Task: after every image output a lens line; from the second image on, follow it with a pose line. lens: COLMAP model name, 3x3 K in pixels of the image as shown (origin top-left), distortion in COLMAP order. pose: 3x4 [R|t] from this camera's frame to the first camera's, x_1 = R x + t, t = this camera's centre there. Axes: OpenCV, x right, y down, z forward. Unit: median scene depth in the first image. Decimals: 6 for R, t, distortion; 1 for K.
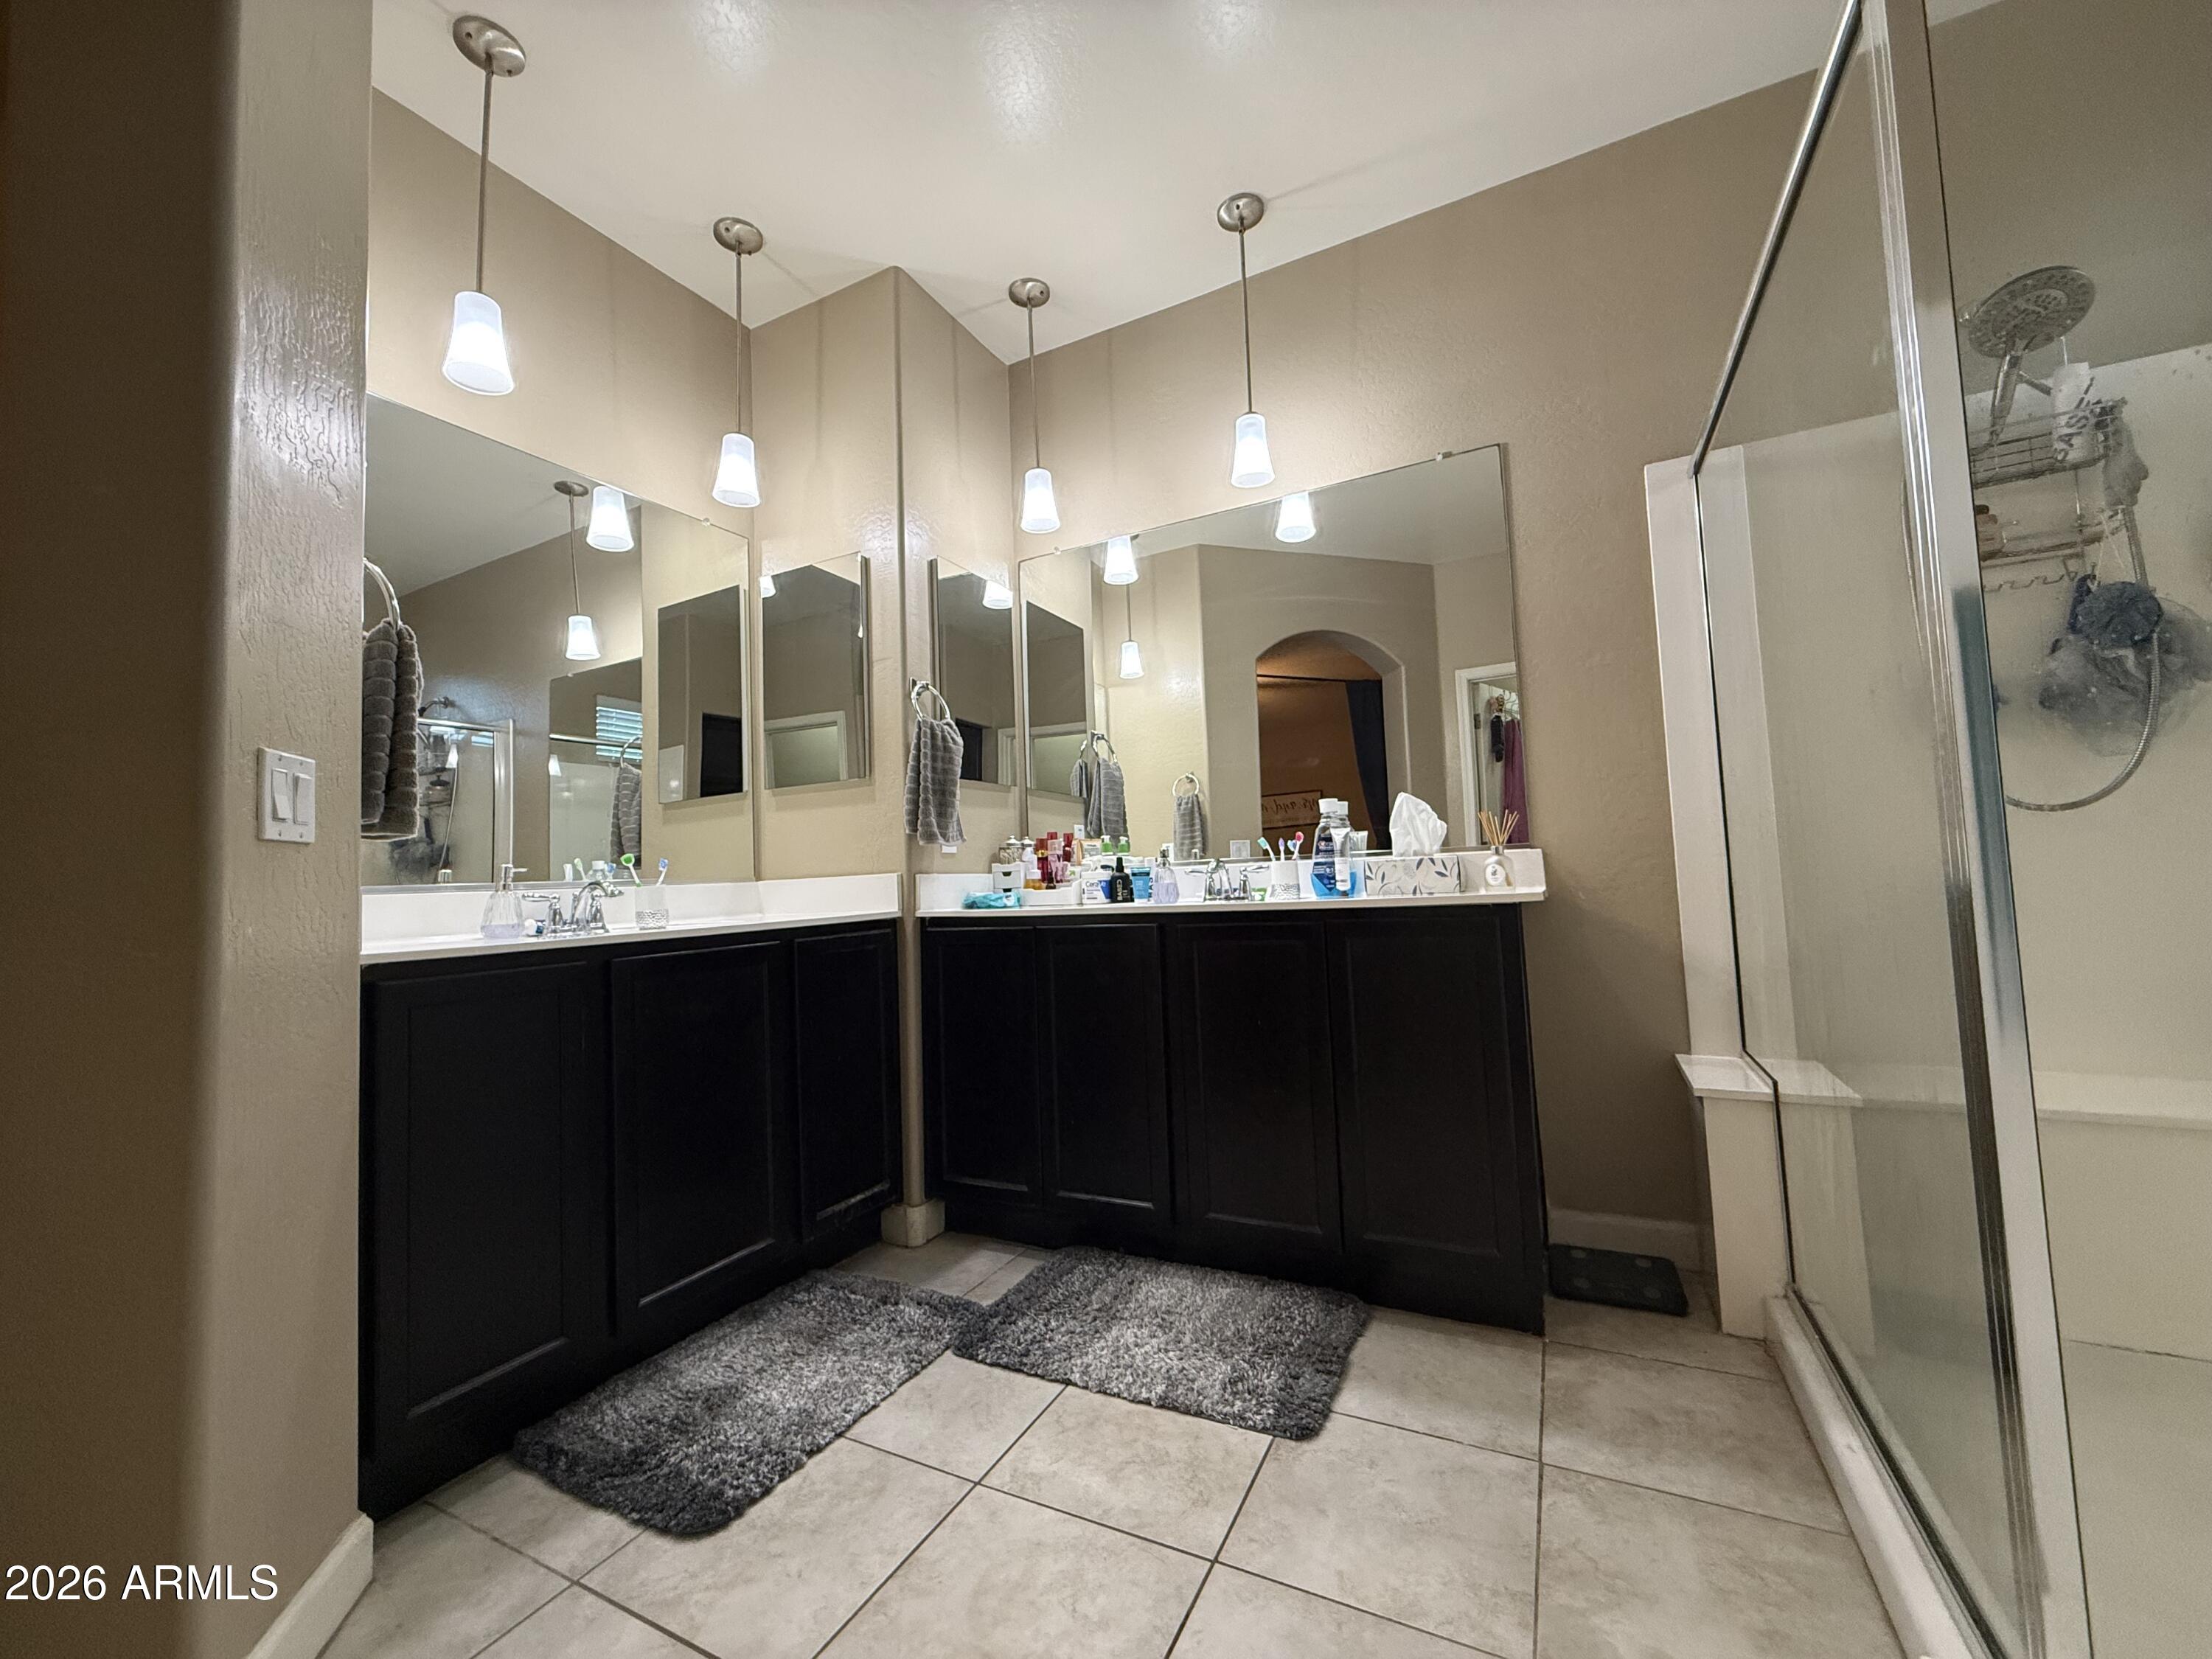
lens RADIAL K [[884.4, 0, 1103.4], [0, 884.4, 830.4], [0, 0, 1]] dist [0.001488, 0.000323]
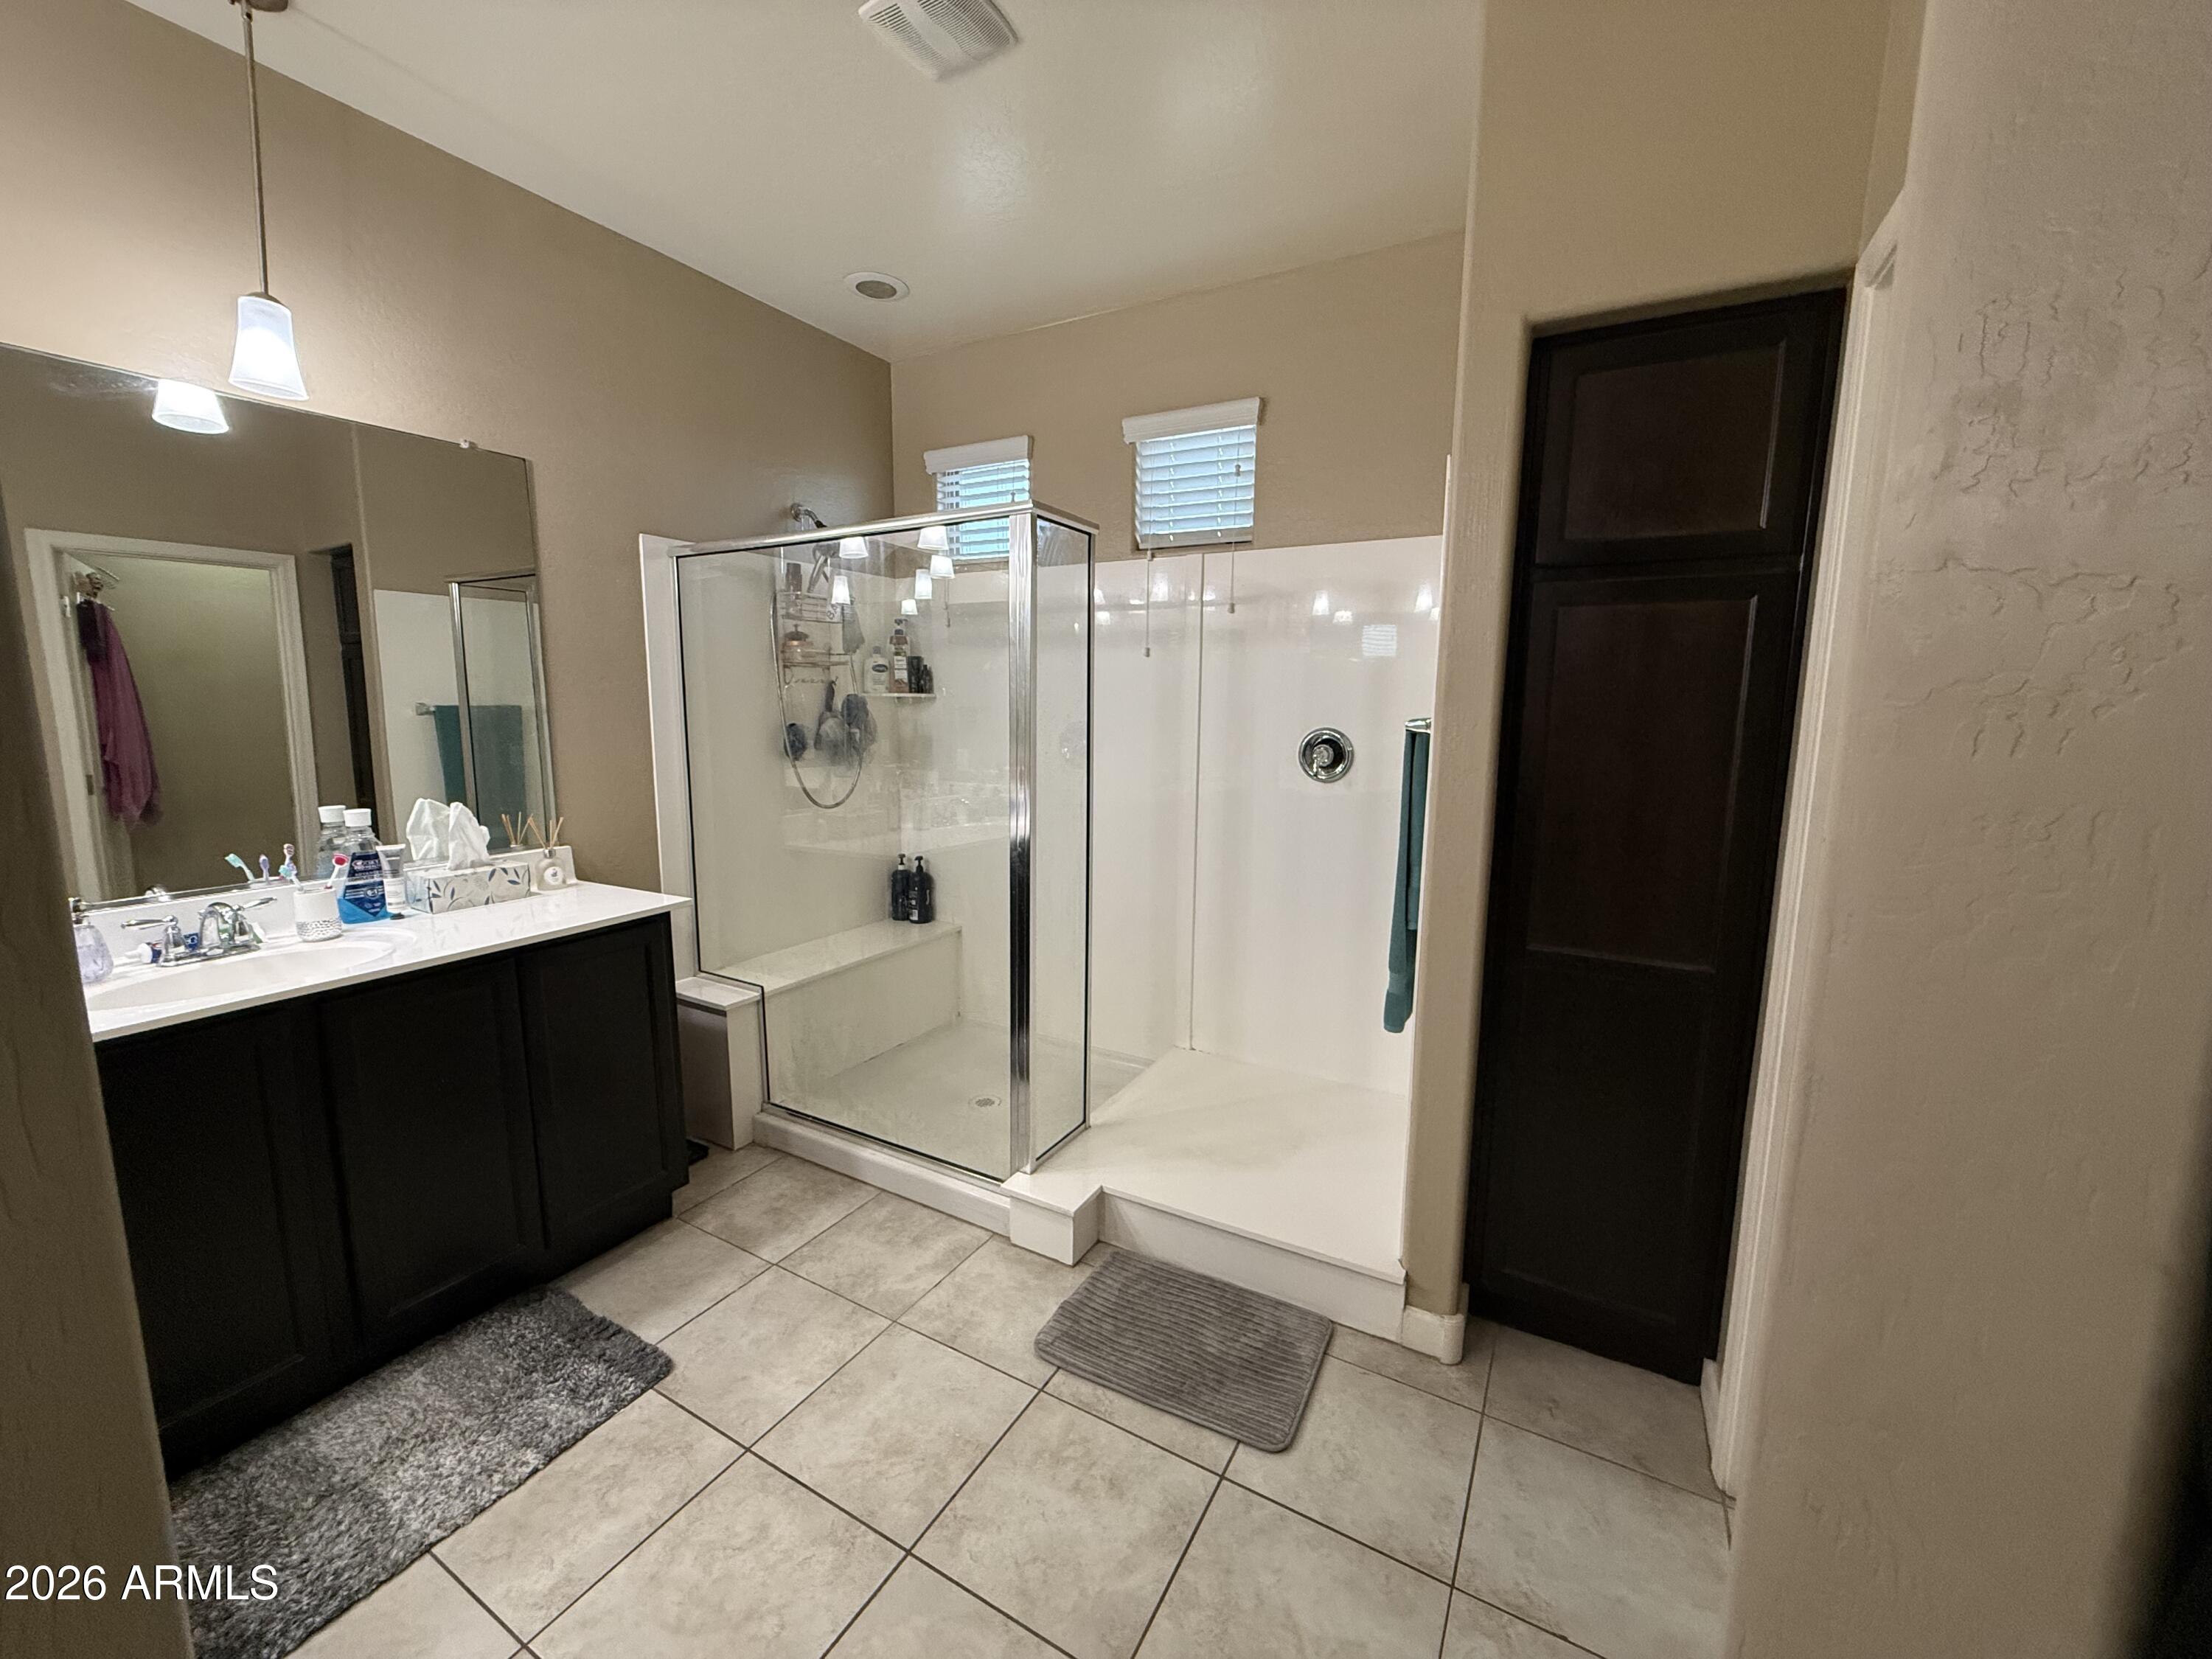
lens RADIAL K [[884.4, 0, 1104.6], [0, 884.4, 823.0], [0, 0, 1]] dist [0.001488, 0.000323]
pose [[0.030702, -0.097280, 0.994783, -0.865616], [-0.067304, 0.992793, 0.099162, -0.234254], [-0.997260, -0.069998, 0.023933, 0.377864]]
